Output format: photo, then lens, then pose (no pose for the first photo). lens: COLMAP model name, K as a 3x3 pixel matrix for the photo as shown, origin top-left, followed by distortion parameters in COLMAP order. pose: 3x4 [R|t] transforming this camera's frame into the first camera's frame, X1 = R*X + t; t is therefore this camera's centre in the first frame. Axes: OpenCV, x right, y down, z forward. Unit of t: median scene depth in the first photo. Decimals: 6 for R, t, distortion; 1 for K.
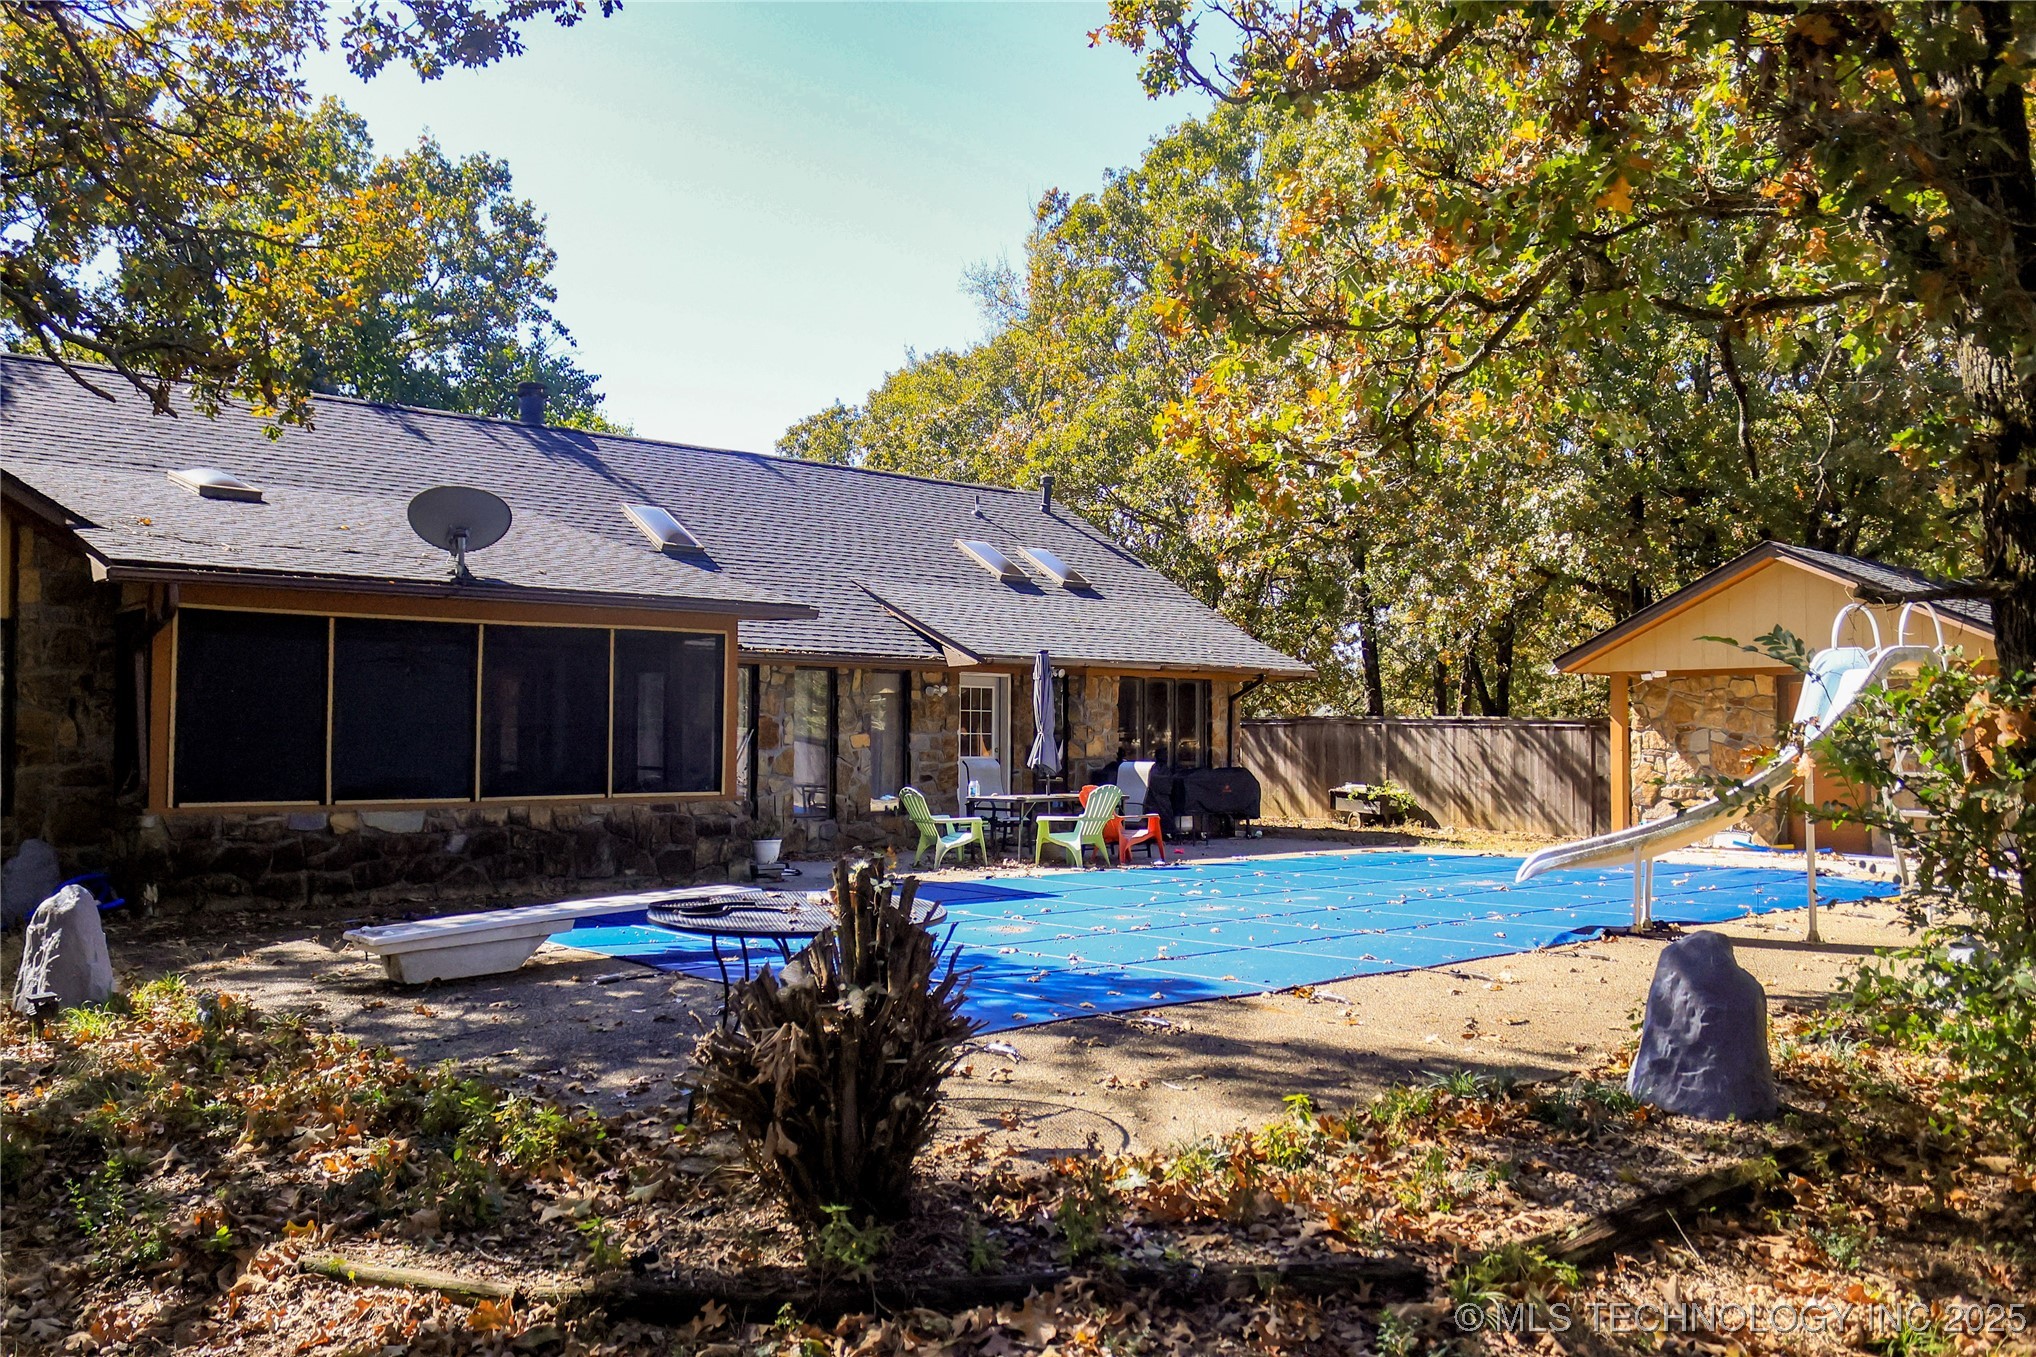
lens RADIAL K [[1631.7, 0, 1018.0], [0, 1631.7, 678.5], [0, 0, 1]] dist [-0.009792, -0.000396]
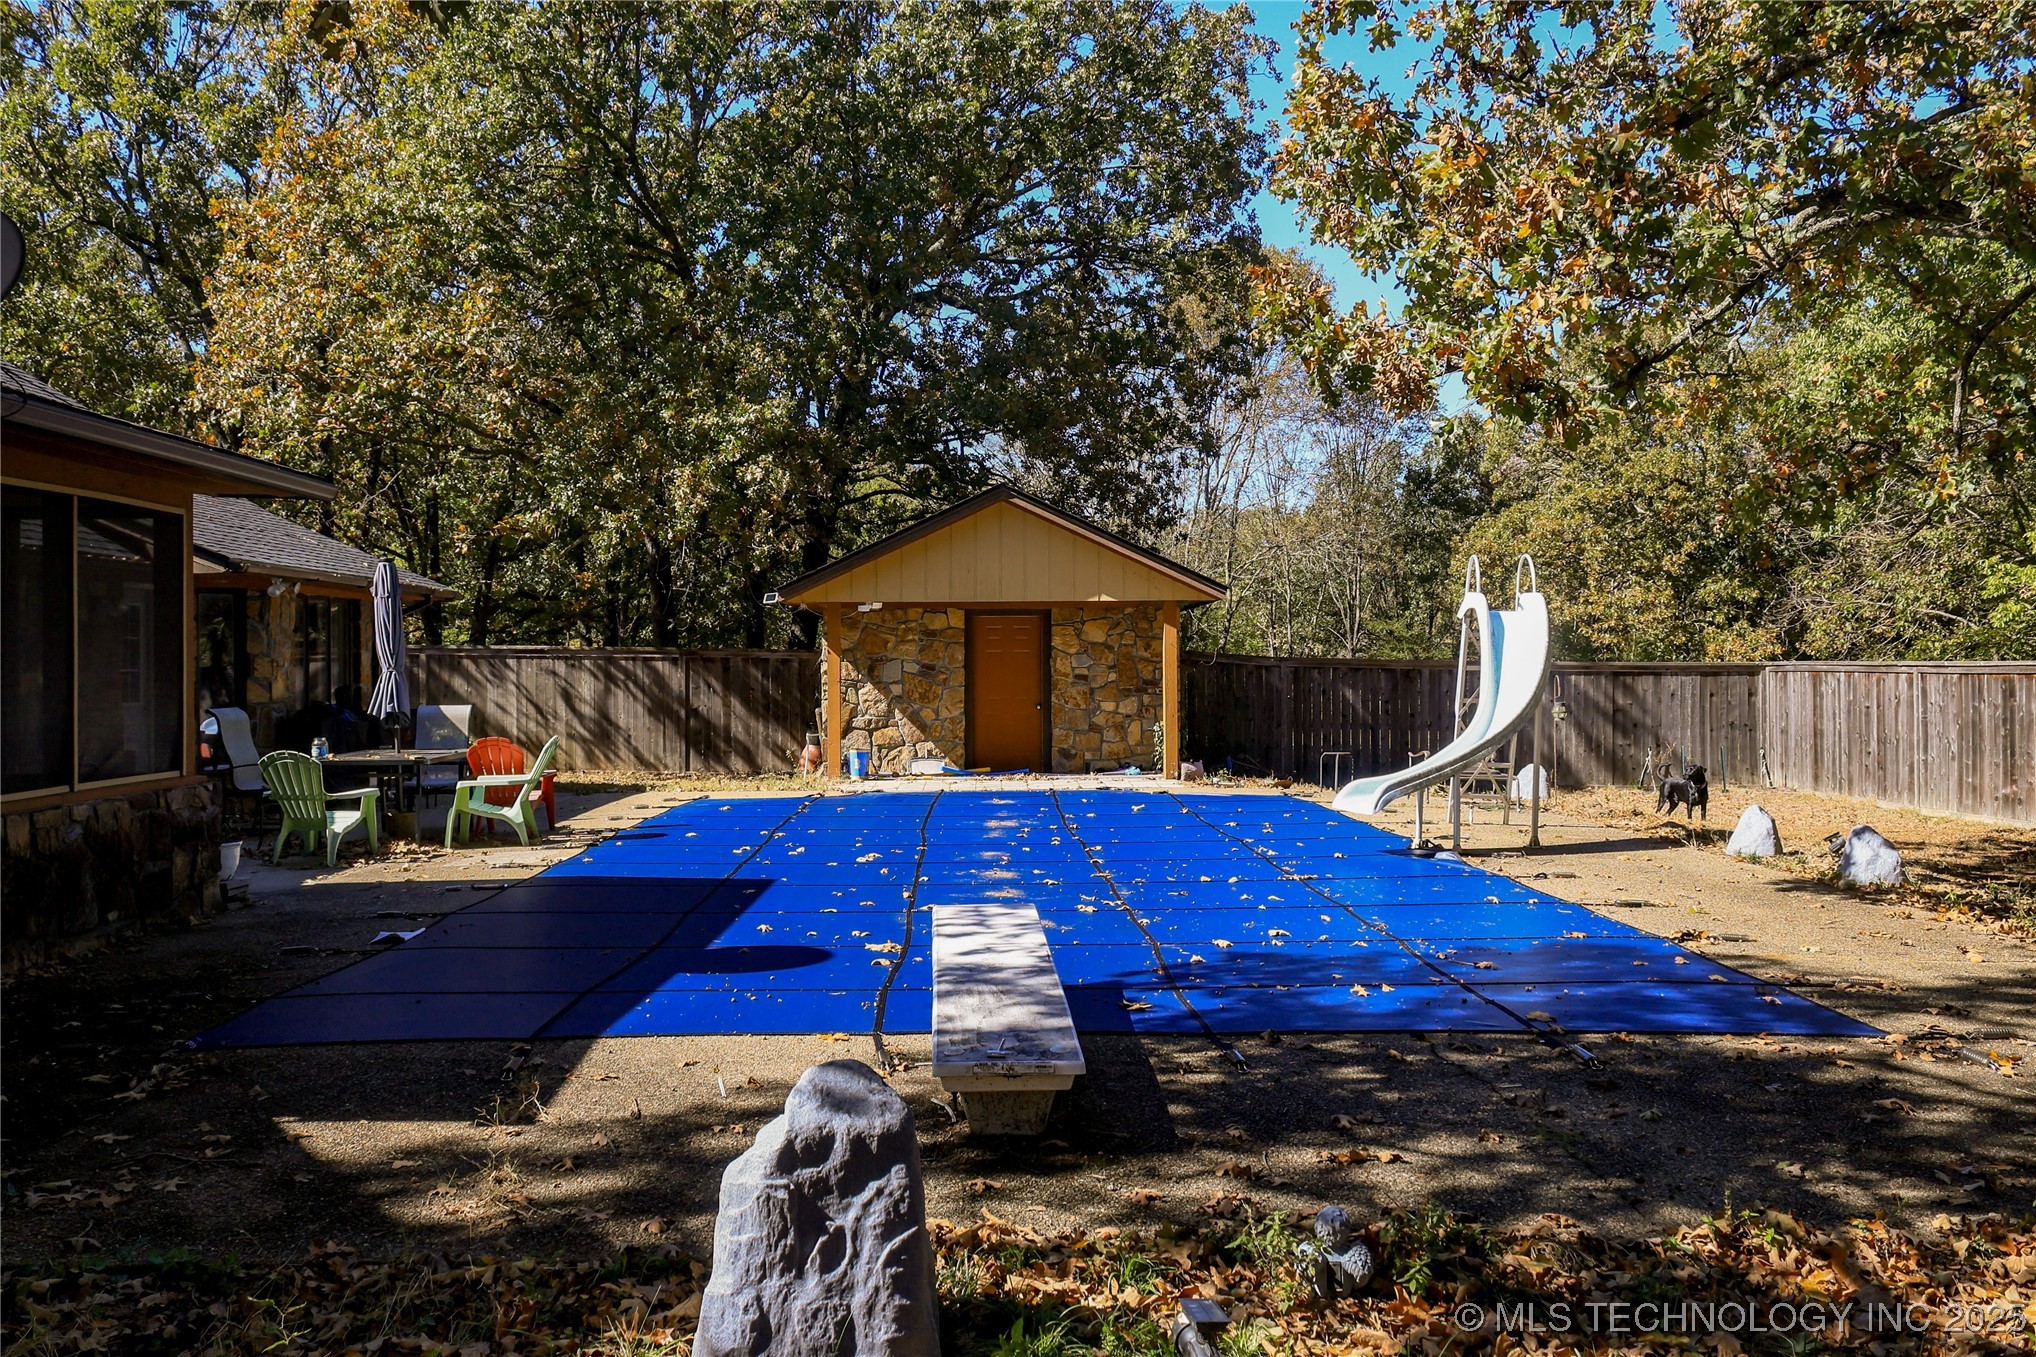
lens RADIAL K [[1631.7, 0, 1018.0], [0, 1631.7, 678.5], [0, 0, 1]] dist [-0.009792, -0.000396]
pose [[0.634123, -0.012012, 0.773139, -0.326443], [-0.023075, 0.999140, 0.034449, 0.005328], [-0.772888, -0.039685, 0.633301, 0.282543]]
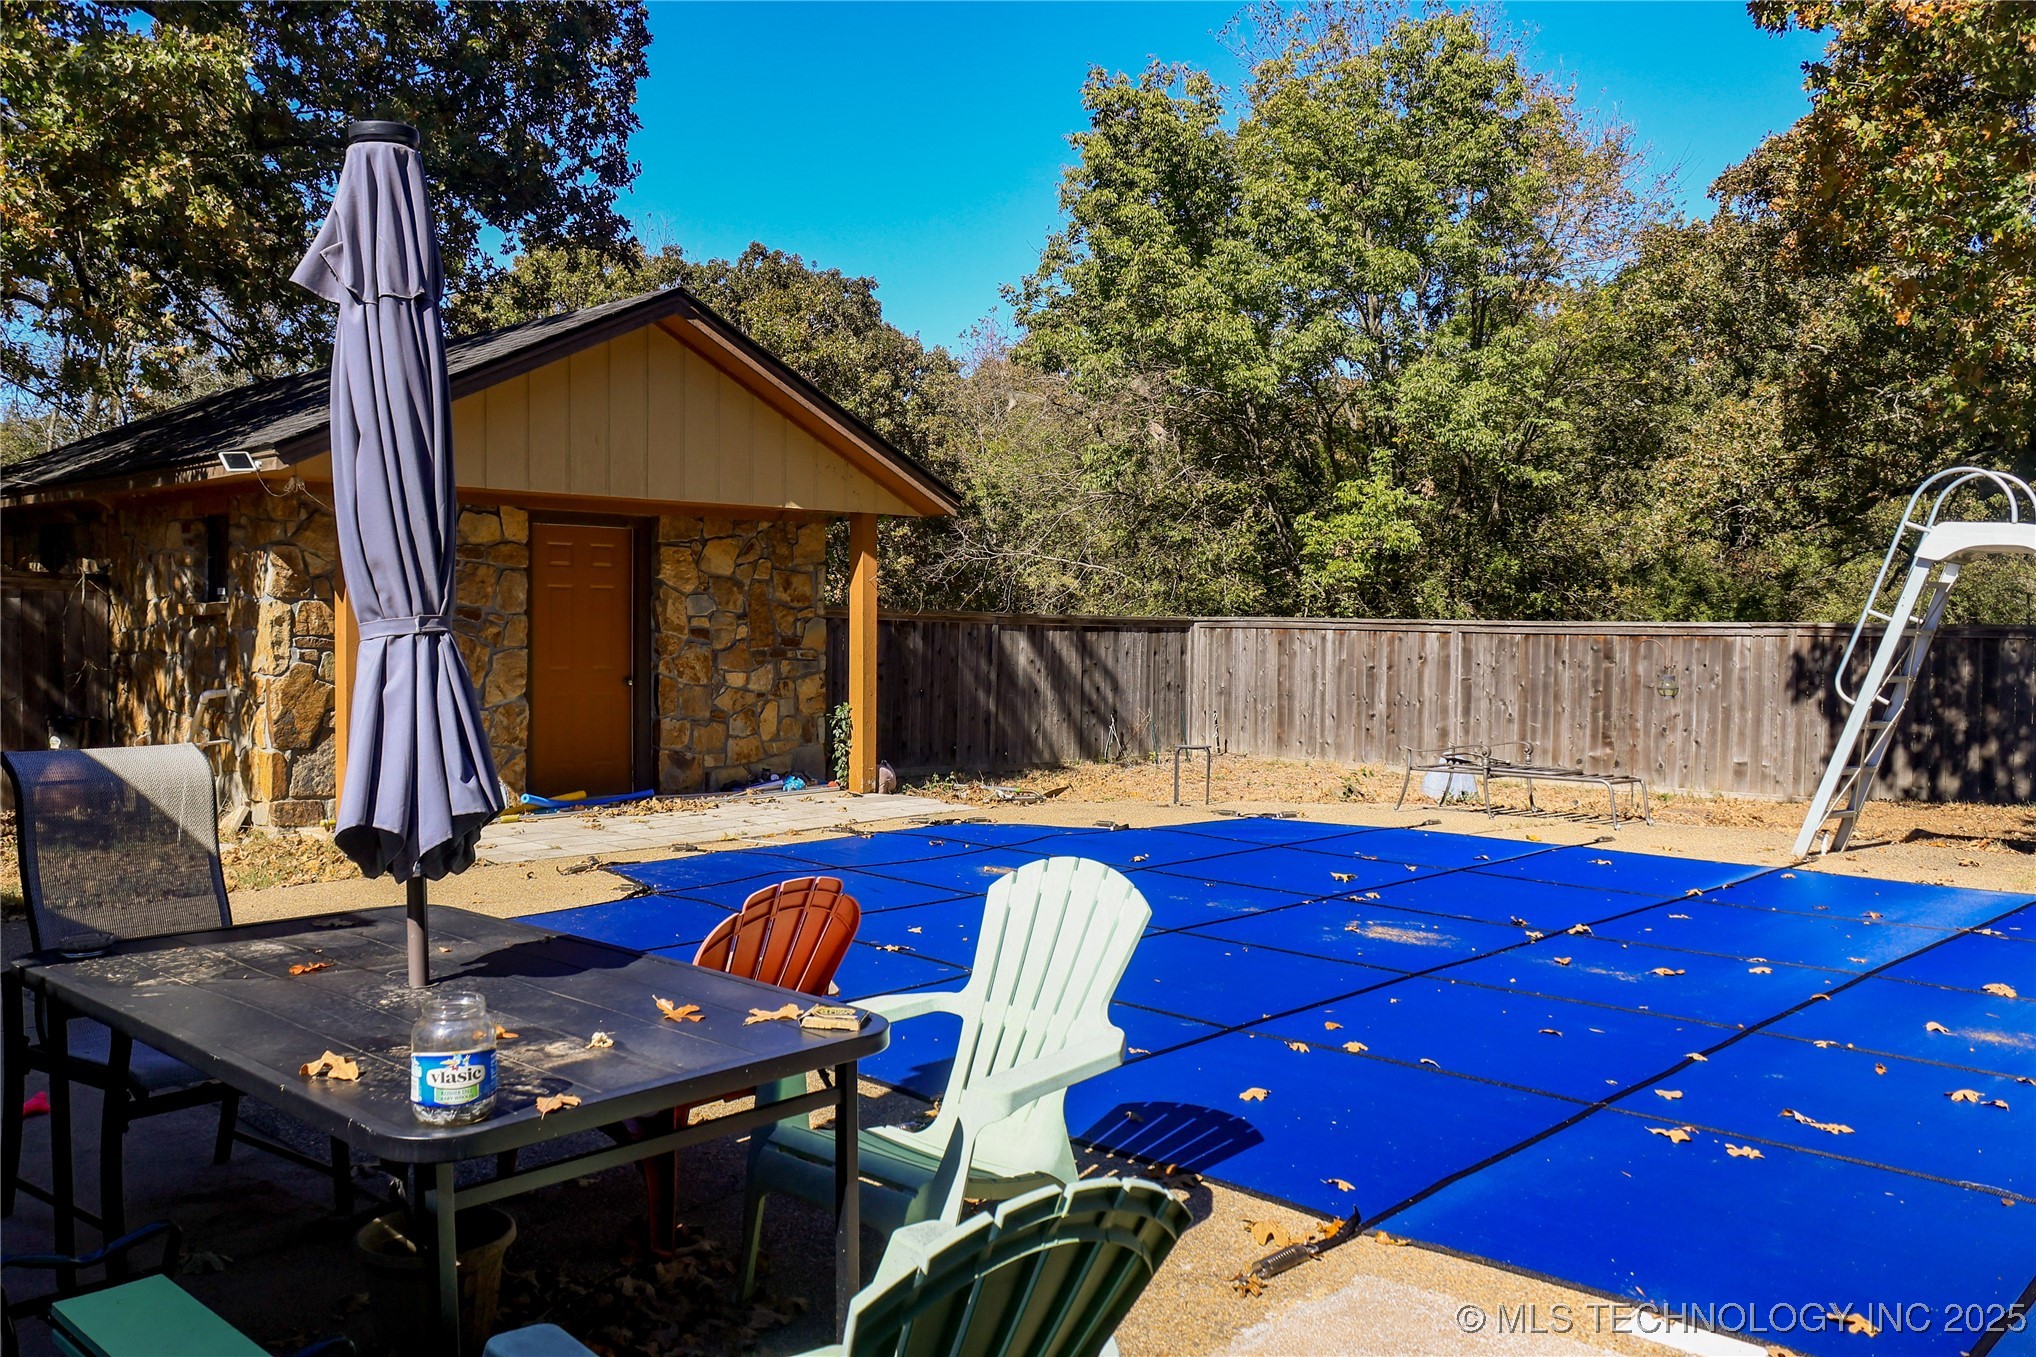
lens RADIAL K [[1631.7, 0, 1018.0], [0, 1631.7, 678.5], [0, 0, 1]] dist [-0.009792, -0.000396]
pose [[-0.093553, -0.043692, 0.994655, -0.137178], [-0.049907, 0.997987, 0.039144, 0.026121], [-0.994363, -0.045978, -0.095545, 0.839764]]
